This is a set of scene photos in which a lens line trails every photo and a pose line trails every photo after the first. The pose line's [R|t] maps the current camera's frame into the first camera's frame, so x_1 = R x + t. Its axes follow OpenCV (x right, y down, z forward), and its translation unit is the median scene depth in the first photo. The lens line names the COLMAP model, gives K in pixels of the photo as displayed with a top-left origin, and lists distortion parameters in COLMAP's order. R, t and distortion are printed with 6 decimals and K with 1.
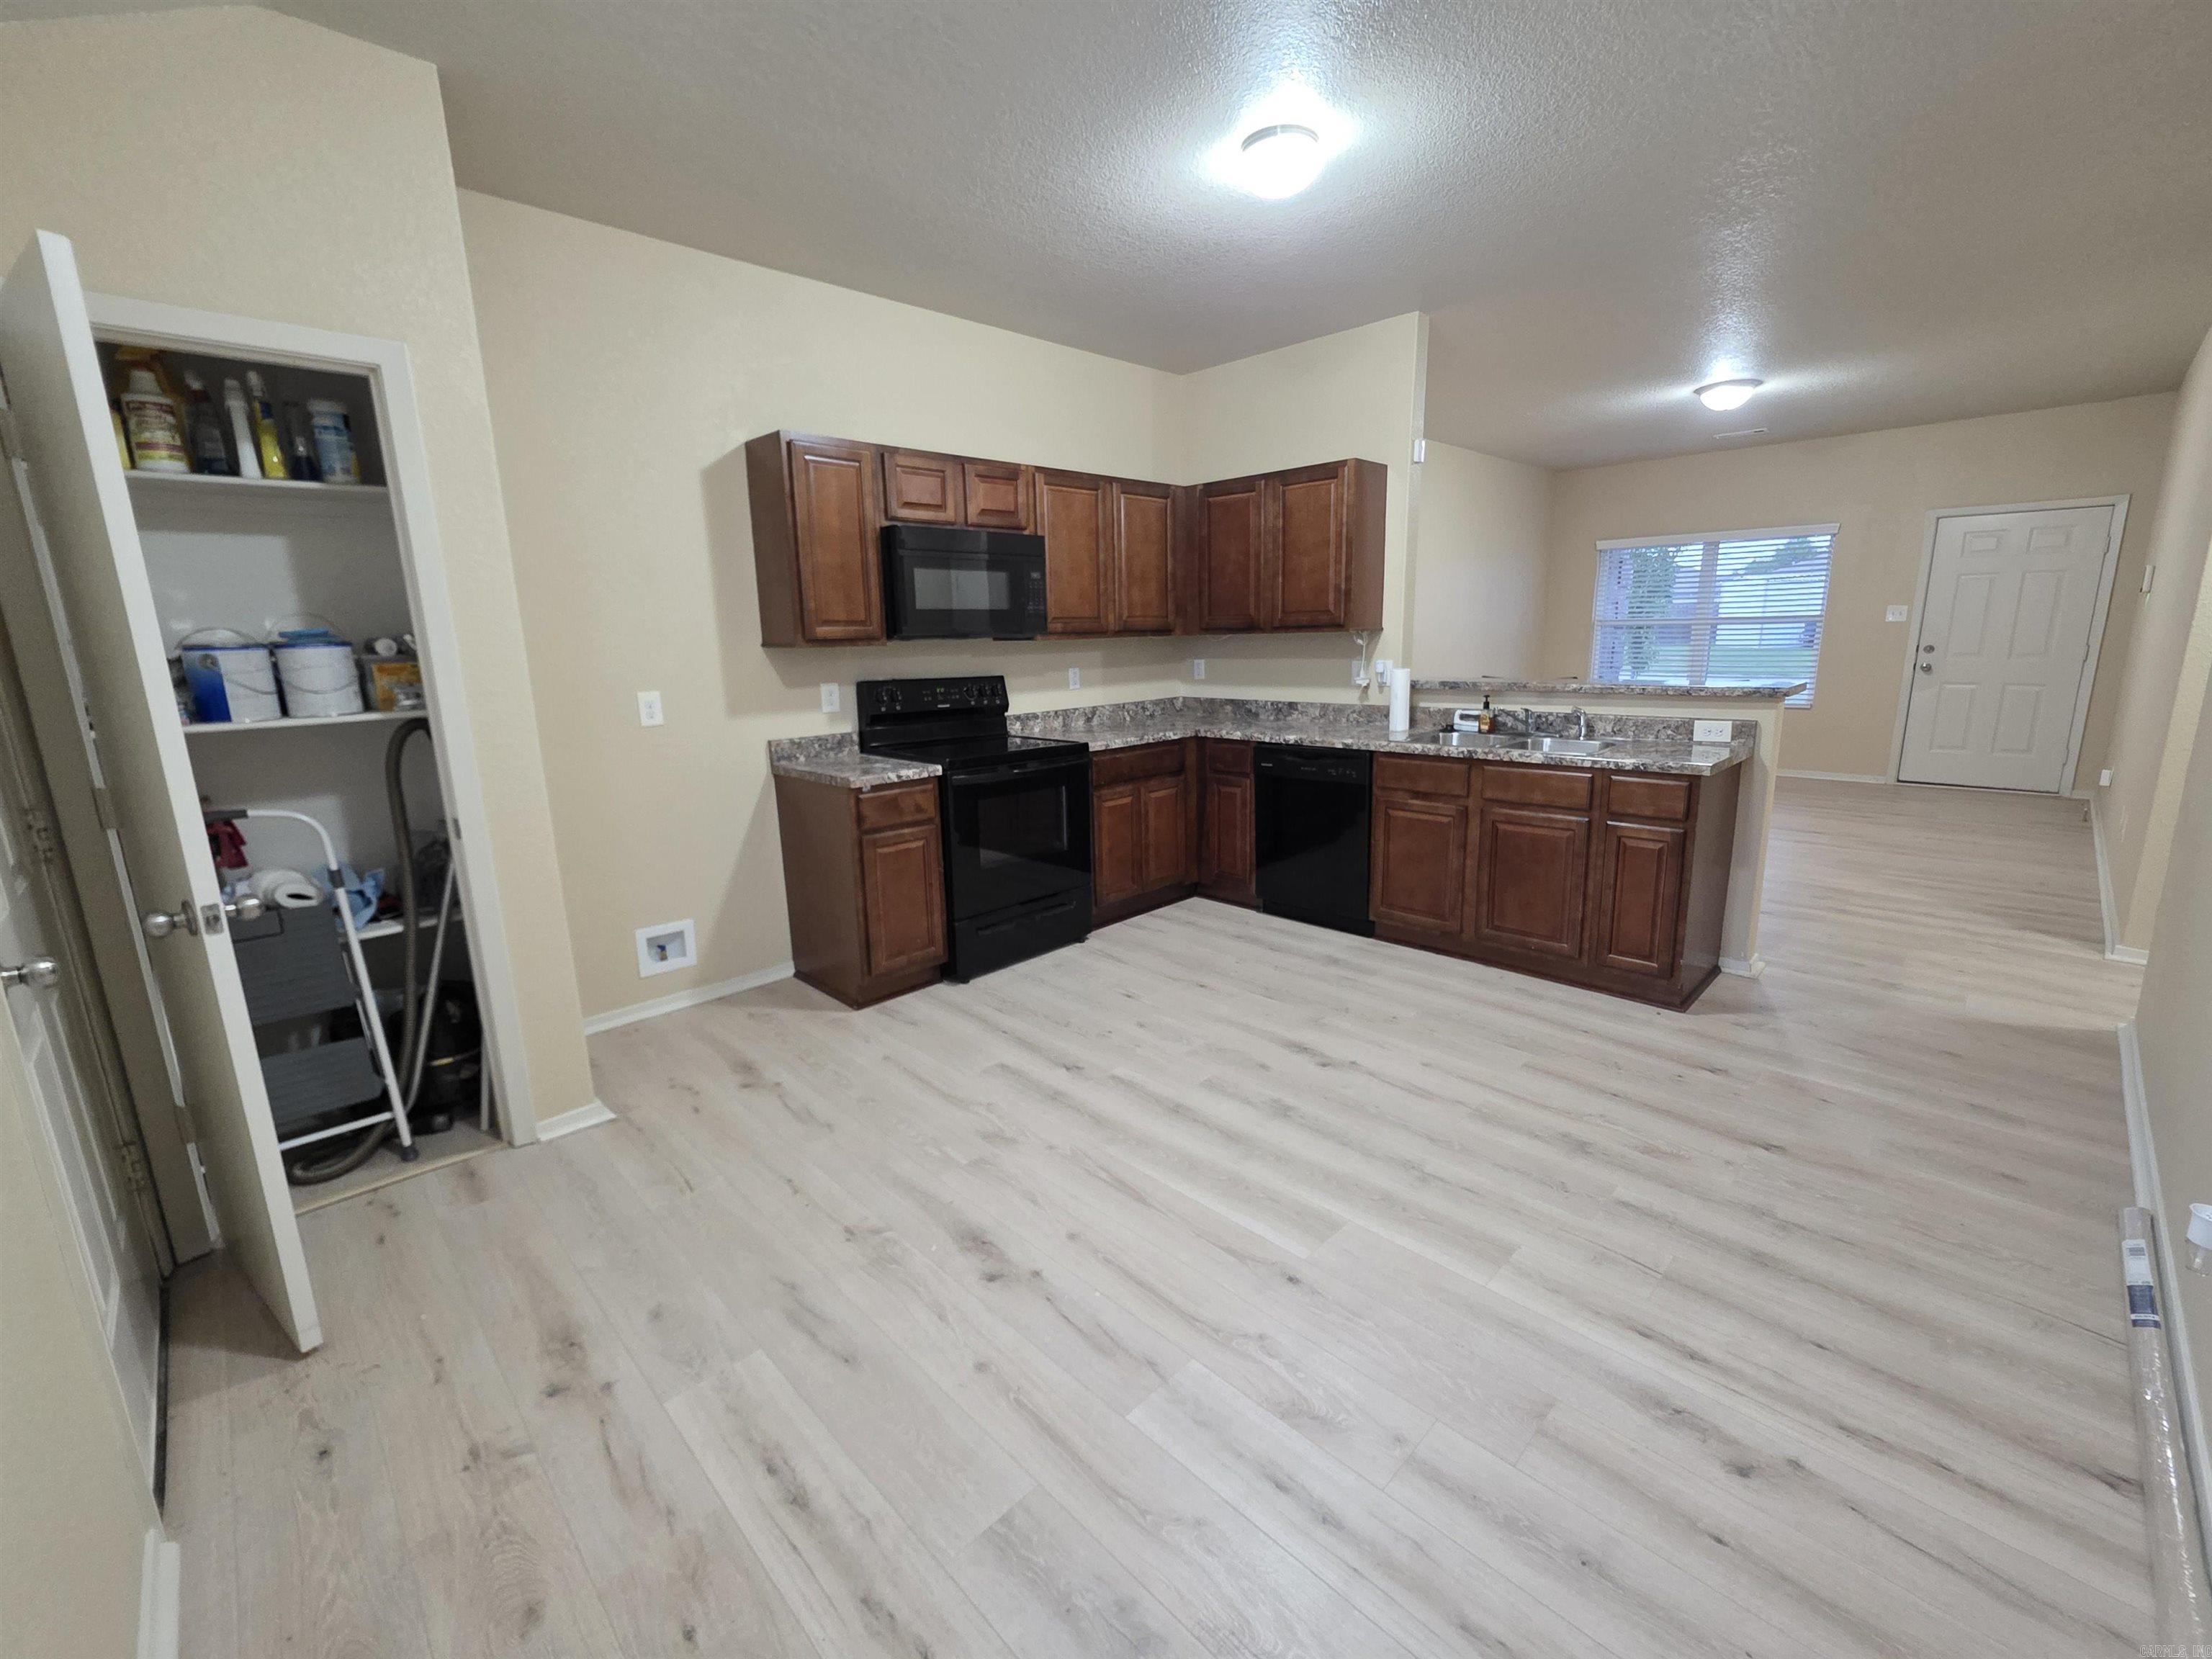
lens RADIAL K [[923.5, 0, 1117.5], [0, 923.5, 818.2], [0, 0, 1]] dist [0.001091, 0.000144]
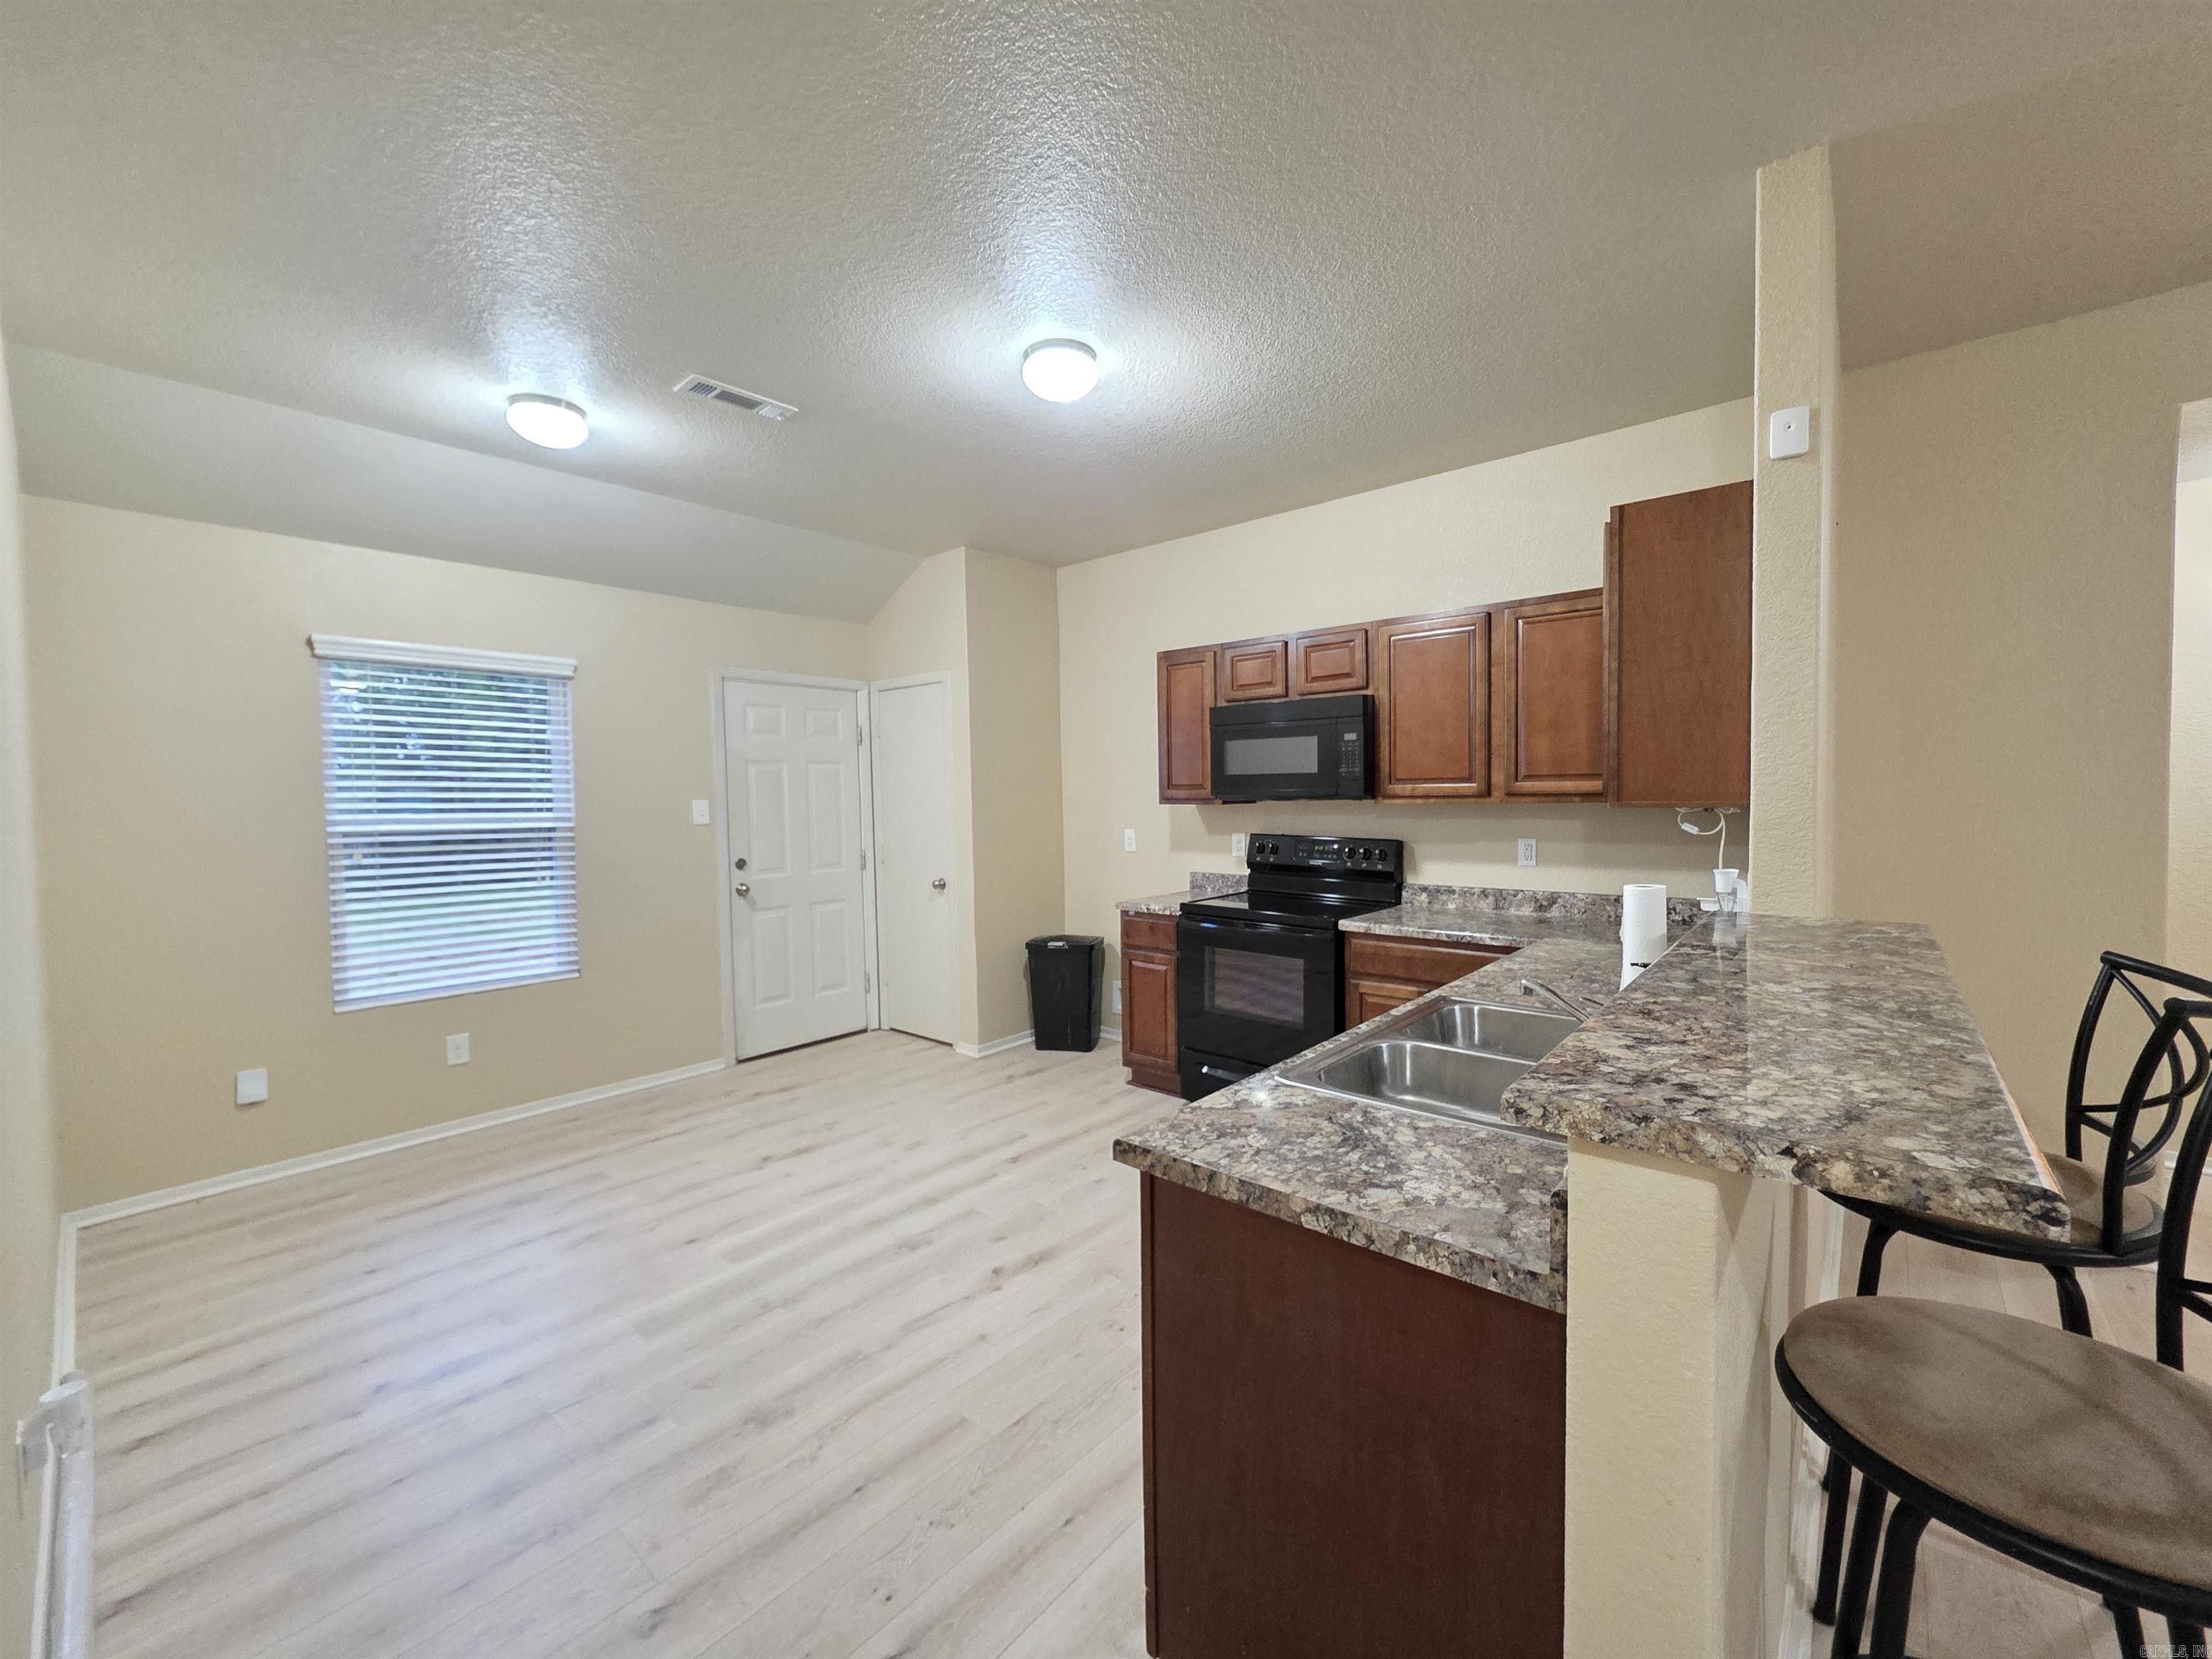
lens RADIAL K [[894.5, 0, 1113.3], [0, 894.5, 817.1], [0, 0, 1]] dist [0.001124, -0.000111]
pose [[0.070024, 0.049751, -0.996304, 0.831536], [-0.186178, 0.981858, 0.035944, -0.175148], [0.980018, 0.182972, 0.078016, 0.728440]]
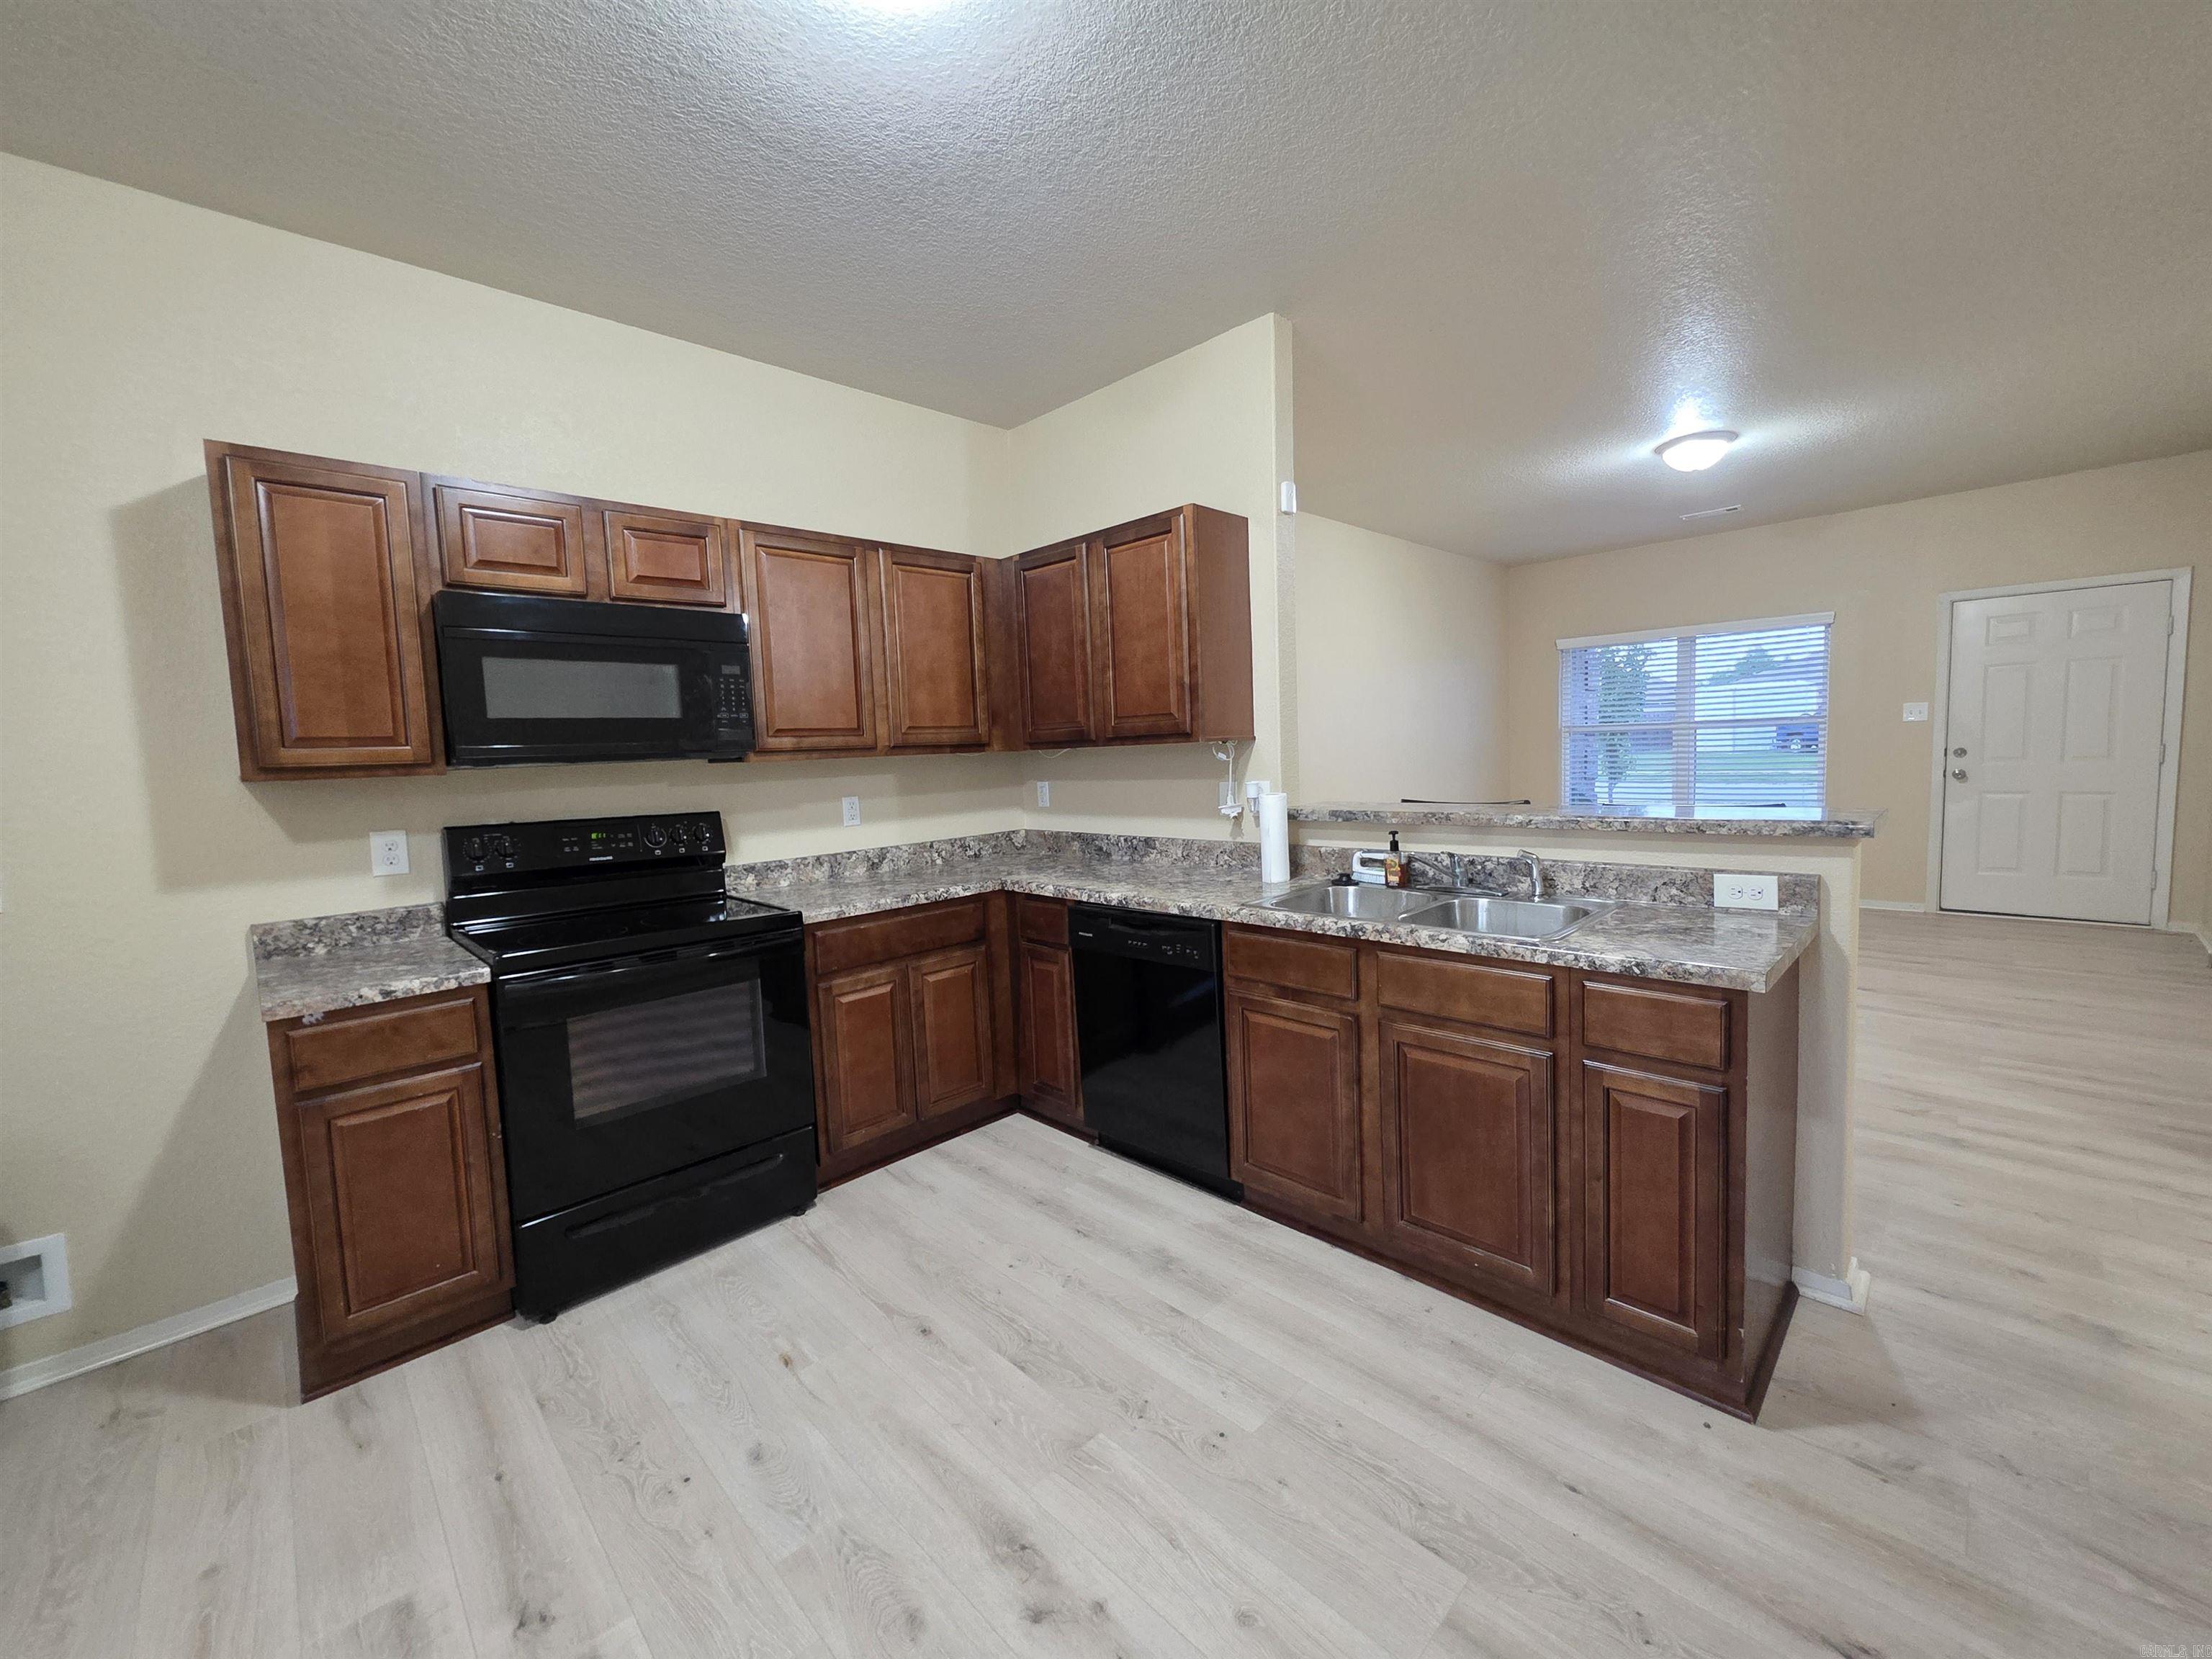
lens RADIAL K [[884.6, 0, 1115.8], [0, 884.6, 813.8], [0, 0, 1]] dist [0.001042, 0.000208]
pose [[0.999847, -0.016182, -0.006657, 0.208265], [0.015224, 0.992052, -0.124903, -0.070593], [0.008626, 0.124782, 0.992147, 0.367124]]
